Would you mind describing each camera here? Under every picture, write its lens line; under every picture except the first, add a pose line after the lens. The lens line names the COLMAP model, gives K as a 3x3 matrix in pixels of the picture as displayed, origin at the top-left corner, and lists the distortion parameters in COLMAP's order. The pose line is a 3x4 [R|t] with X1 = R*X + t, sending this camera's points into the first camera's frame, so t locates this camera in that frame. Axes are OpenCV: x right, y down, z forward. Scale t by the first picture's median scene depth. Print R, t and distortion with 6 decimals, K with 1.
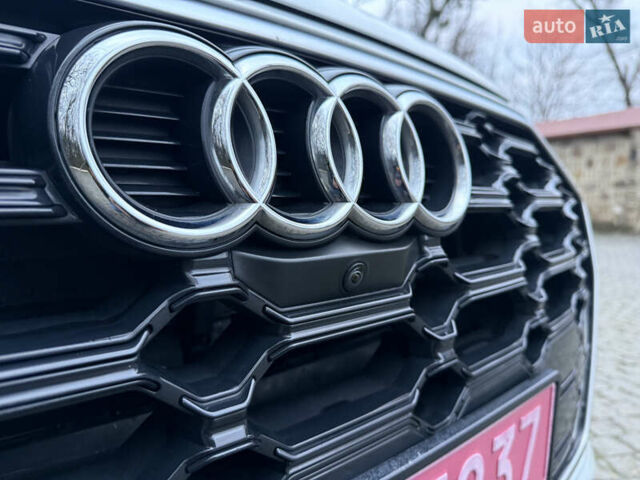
lens RADIAL K [[450.7, 0, 315.4], [0, 450.7, 242.1], [0, 0, 1]] dist [0.040014, -0.053511]
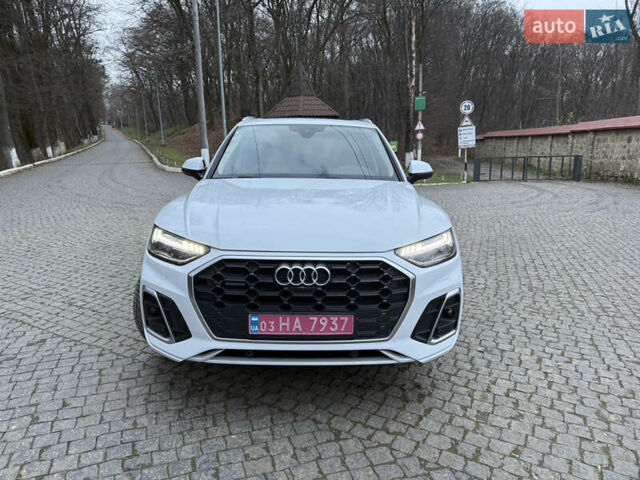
lens RADIAL K [[450.7, 0, 318.6], [0, 450.7, 242.4], [0, 0, 1]] dist [0.040014, -0.053511]
pose [[0.772417, 0.138504, -0.619829, 4.604219], [-0.061425, 0.987648, 0.144148, -1.739939], [0.632138, -0.073269, 0.771384, -4.536488]]
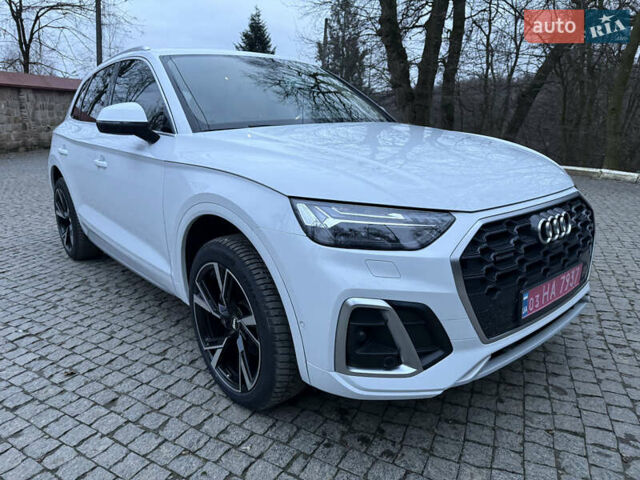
lens RADIAL K [[450.7, 0, 313.7], [0, 450.7, 244.1], [0, 0, 1]] dist [0.040014, -0.053511]
pose [[0.999699, -0.015812, -0.018765, -2.859859], [0.019061, 0.981982, 0.188008, -1.067223], [0.015454, -0.188309, 0.981988, -4.778220]]
